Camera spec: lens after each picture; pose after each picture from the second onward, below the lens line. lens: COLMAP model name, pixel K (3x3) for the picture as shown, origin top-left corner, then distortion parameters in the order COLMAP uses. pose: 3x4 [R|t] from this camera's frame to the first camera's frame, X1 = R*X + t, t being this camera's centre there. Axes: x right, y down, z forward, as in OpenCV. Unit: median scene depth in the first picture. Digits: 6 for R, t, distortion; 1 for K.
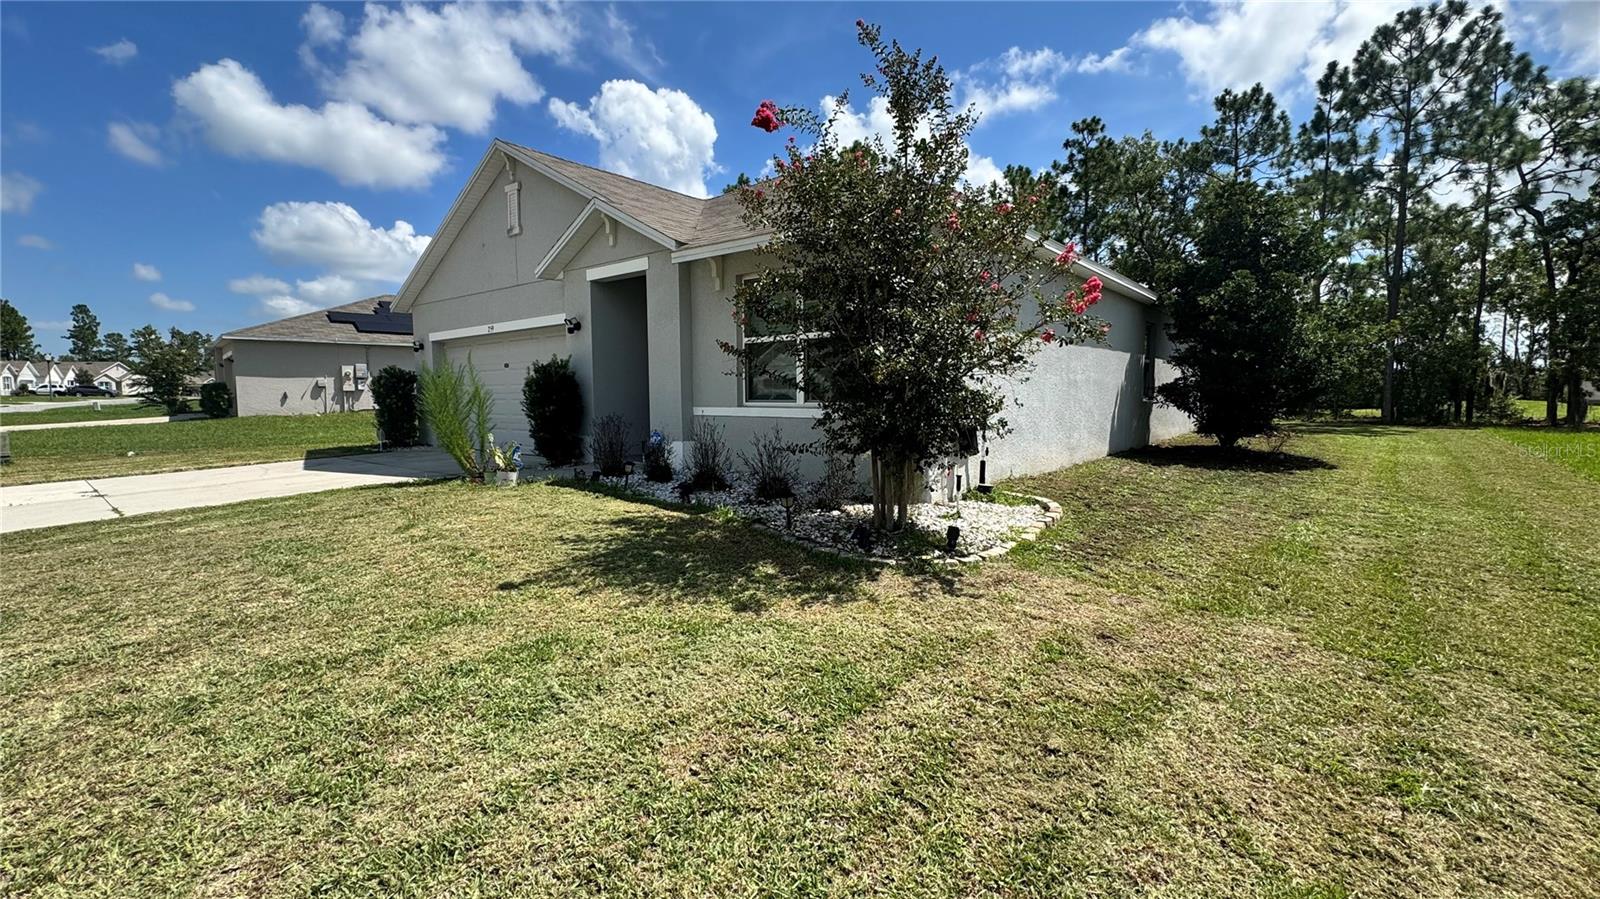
lens RADIAL K [[647.4, 0, 799.7], [0, 647.4, 449.4], [0, 0, 1]] dist [-0.002957, 0.001155]
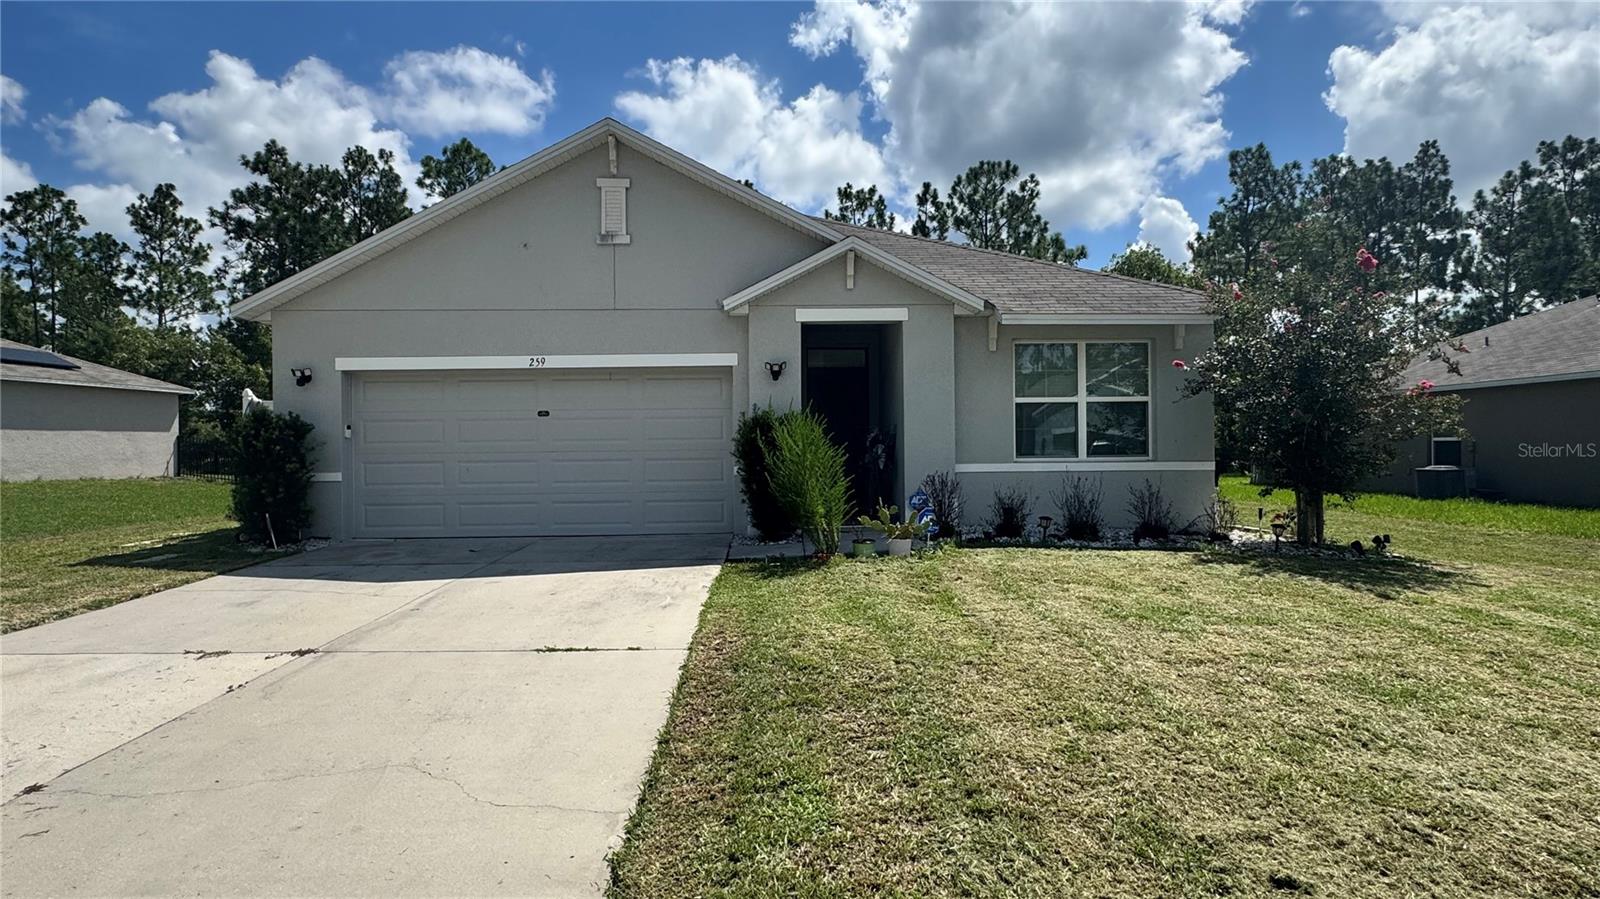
lens RADIAL K [[766.3, 0, 797.6], [0, 766.3, 447.1], [0, 0, 1]] dist [0.000302, -0.000003]
pose [[0.775249, -0.003447, 0.631646, -0.727614], [0.061706, 0.995615, -0.070302, -0.015569], [-0.628634, 0.093478, 0.772063, 0.167487]]
